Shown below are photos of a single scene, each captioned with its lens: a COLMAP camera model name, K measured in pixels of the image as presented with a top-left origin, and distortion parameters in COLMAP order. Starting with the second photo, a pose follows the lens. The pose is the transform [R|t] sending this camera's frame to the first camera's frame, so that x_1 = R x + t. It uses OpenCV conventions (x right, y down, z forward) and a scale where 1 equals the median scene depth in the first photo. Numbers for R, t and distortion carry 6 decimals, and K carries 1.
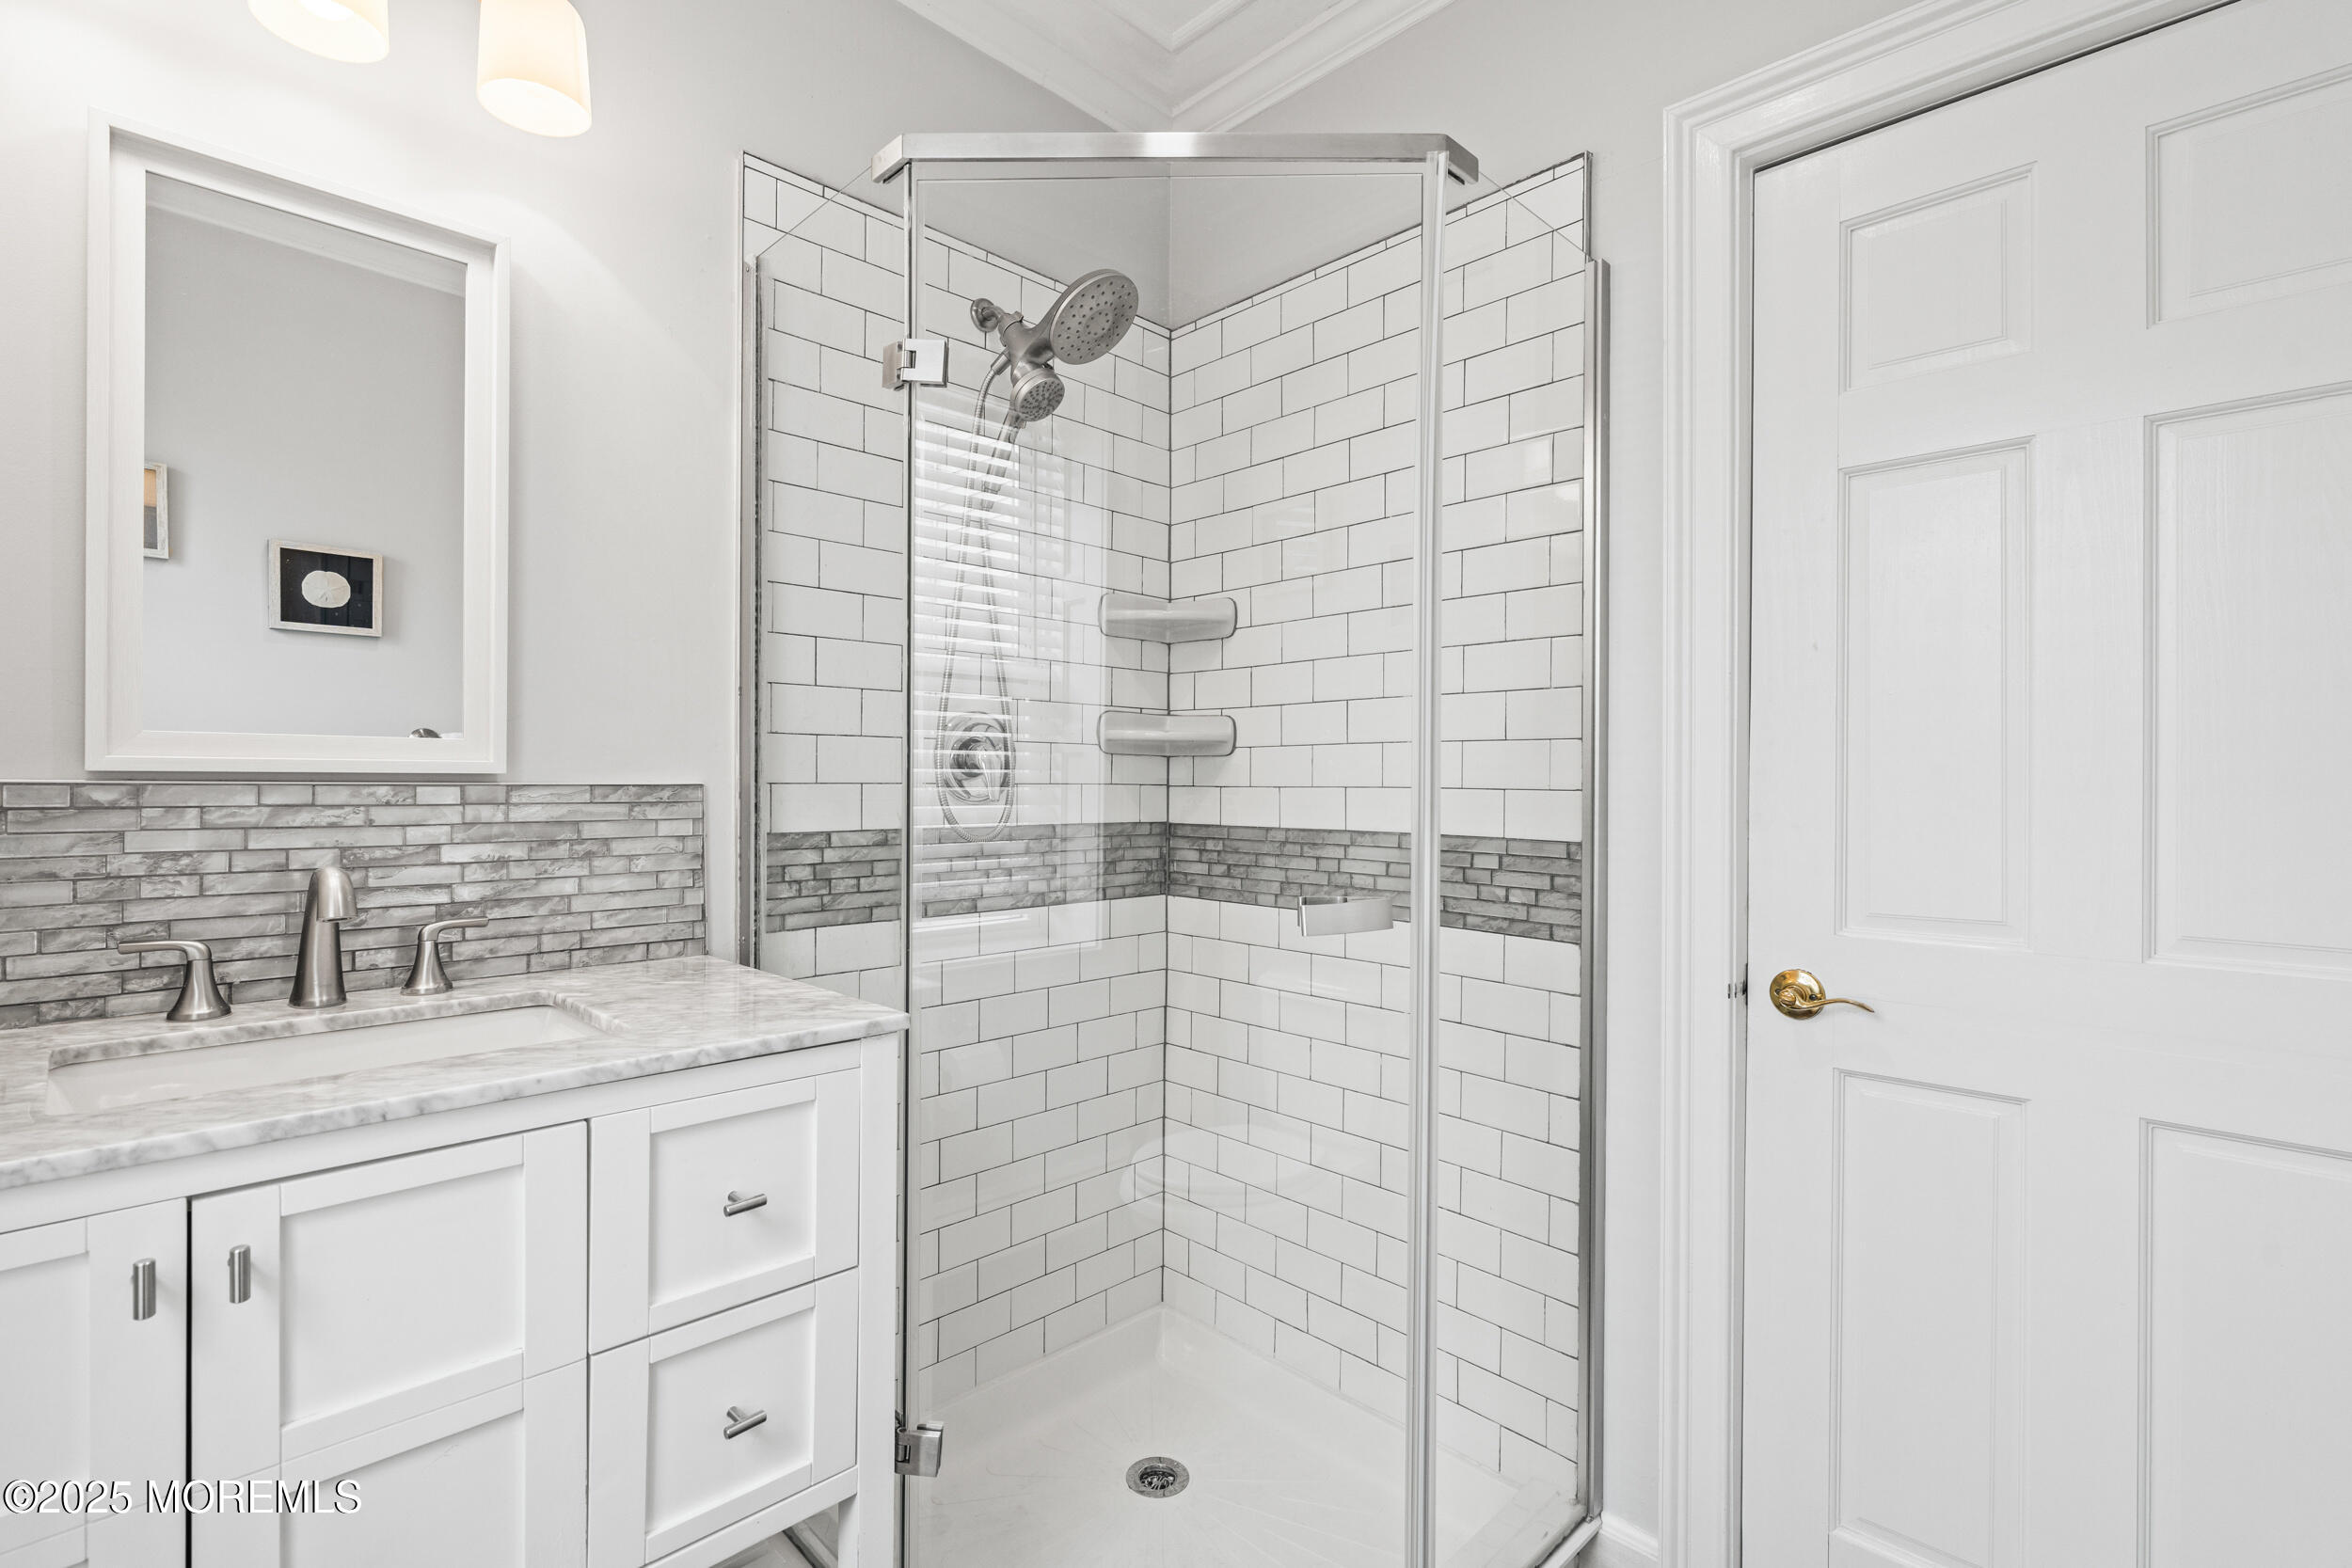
lens RADIAL K [[1068.0, 0, 1177.2], [0, 1068.0, 773.4], [0, 0, 1]] dist [0.001572, 0.001842]
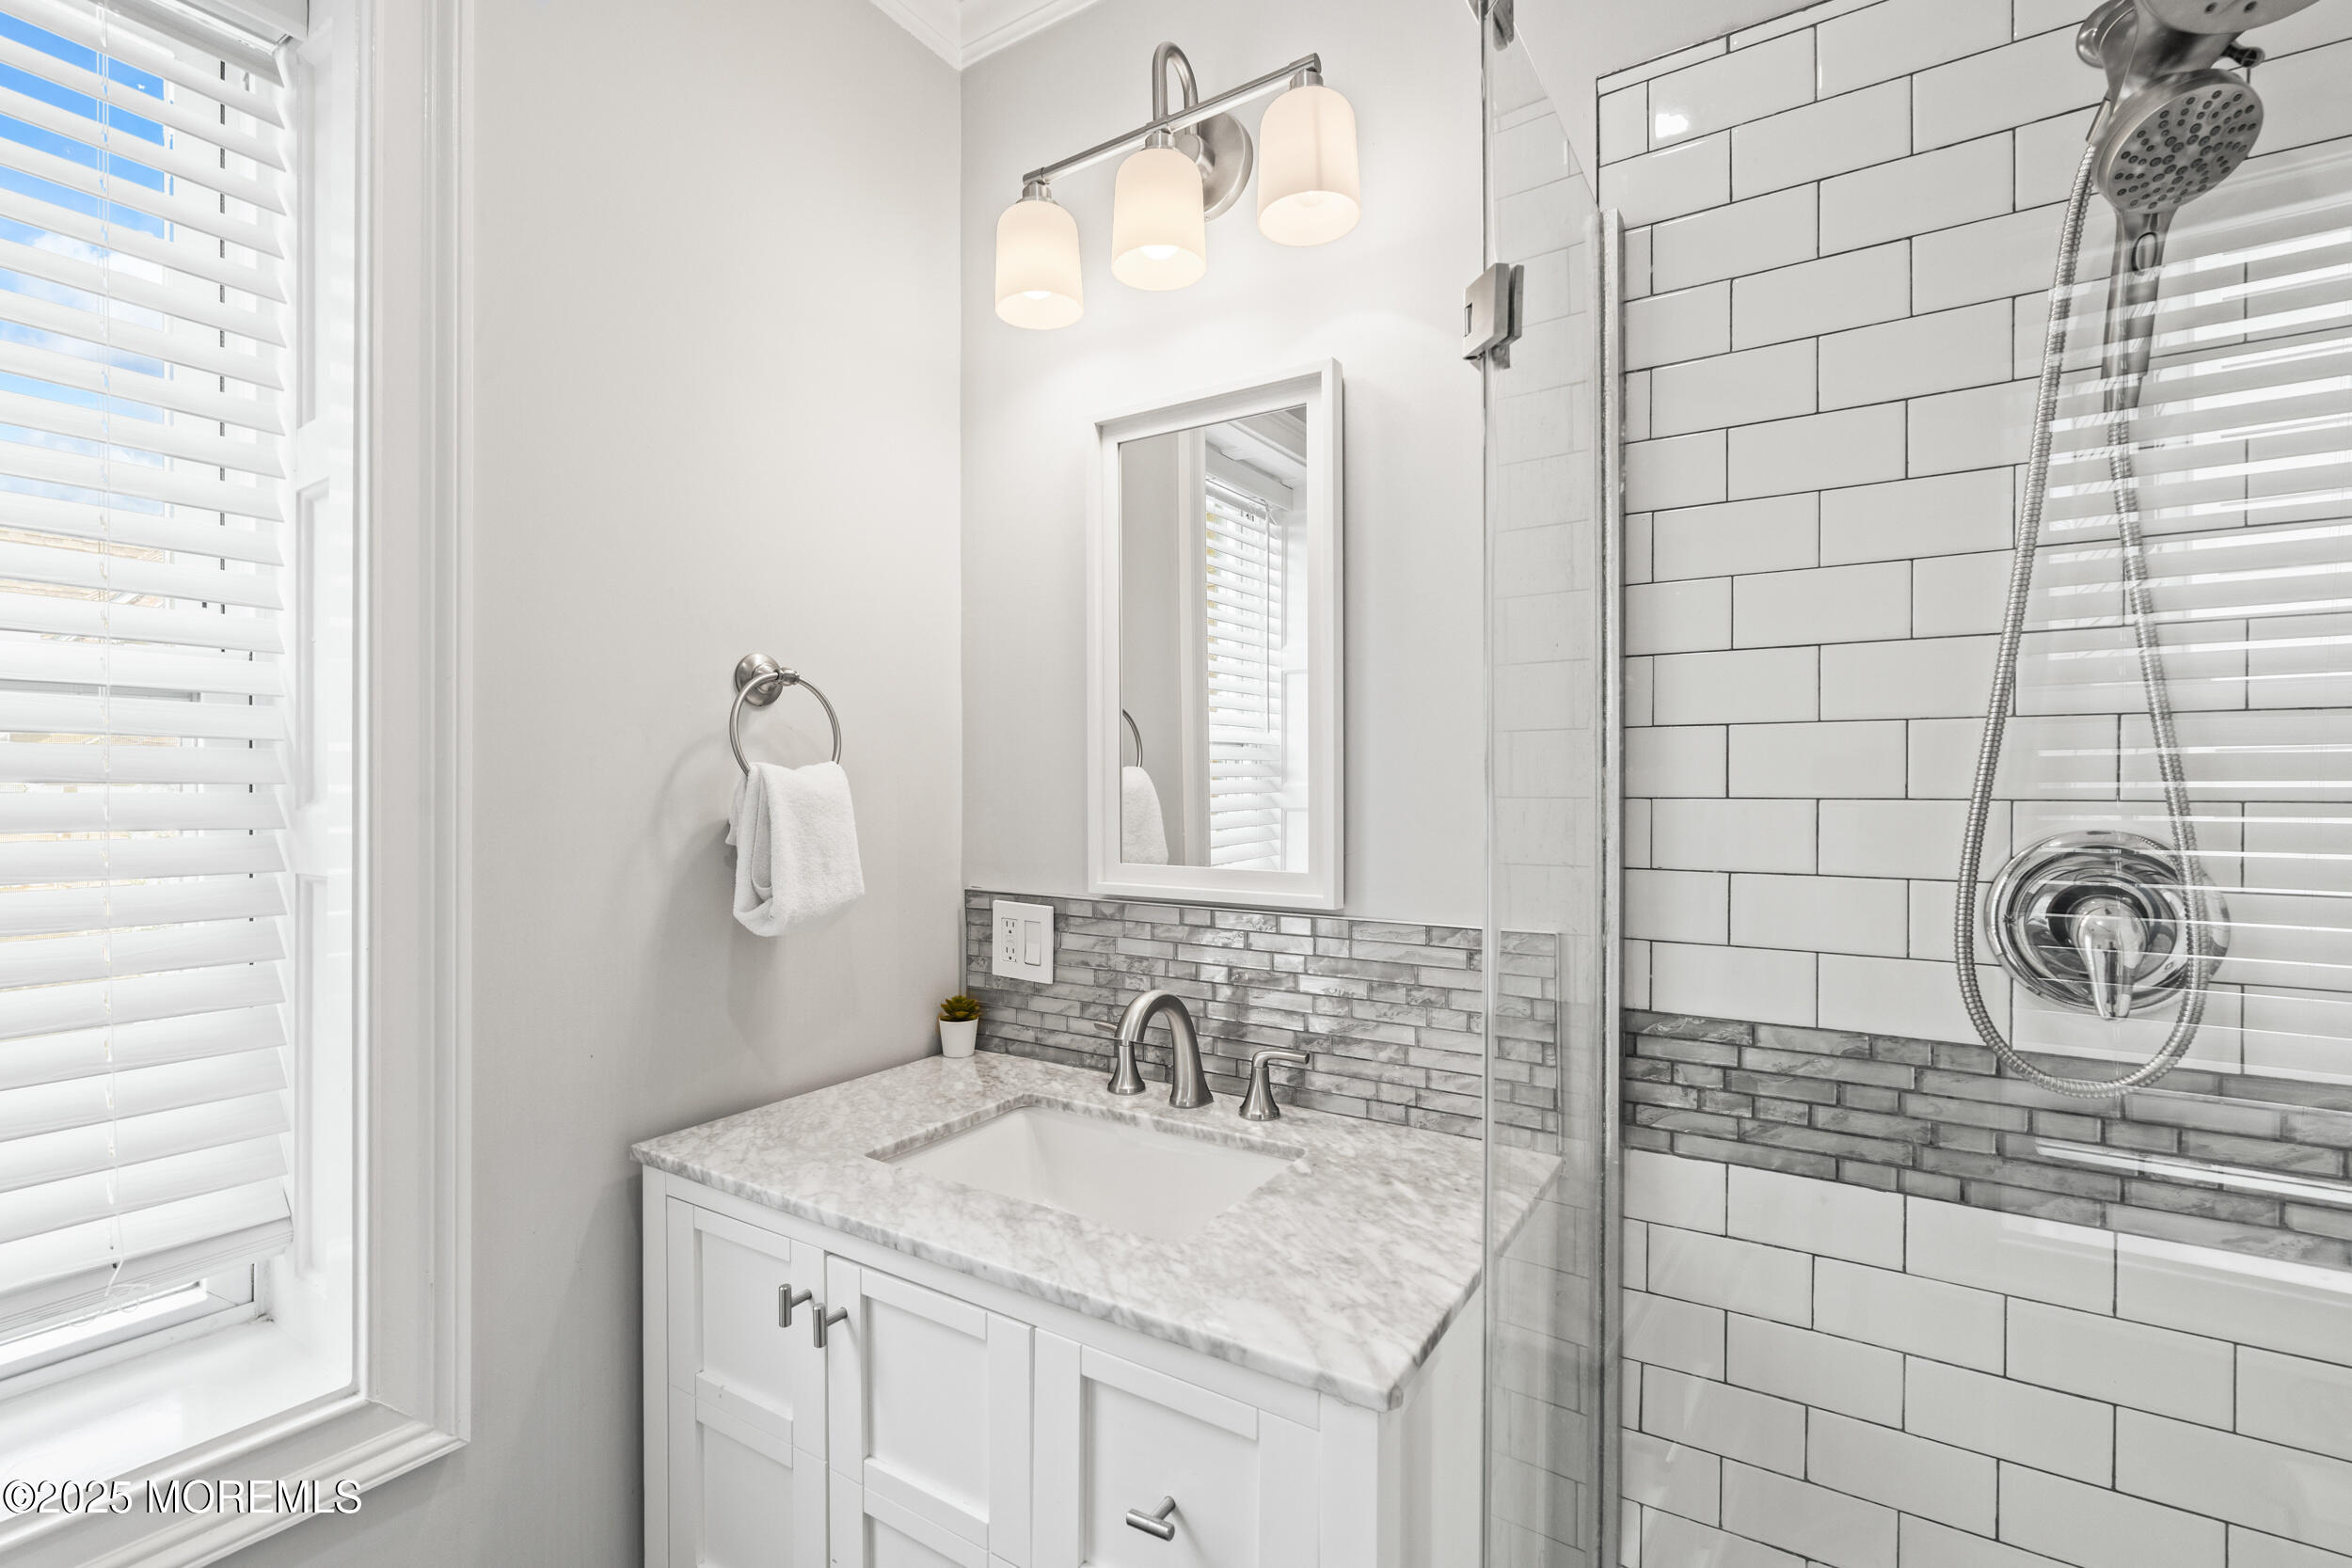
lens RADIAL K [[1068.0, 0, 1184.8], [0, 1068.0, 794.1], [0, 0, 1]] dist [0.001572, 0.001842]
pose [[0.224369, 0.002323, -0.974501, 0.285584], [-0.000161, 0.999997, 0.002347, -0.106443], [0.974504, -0.000370, 0.224369, 0.641735]]
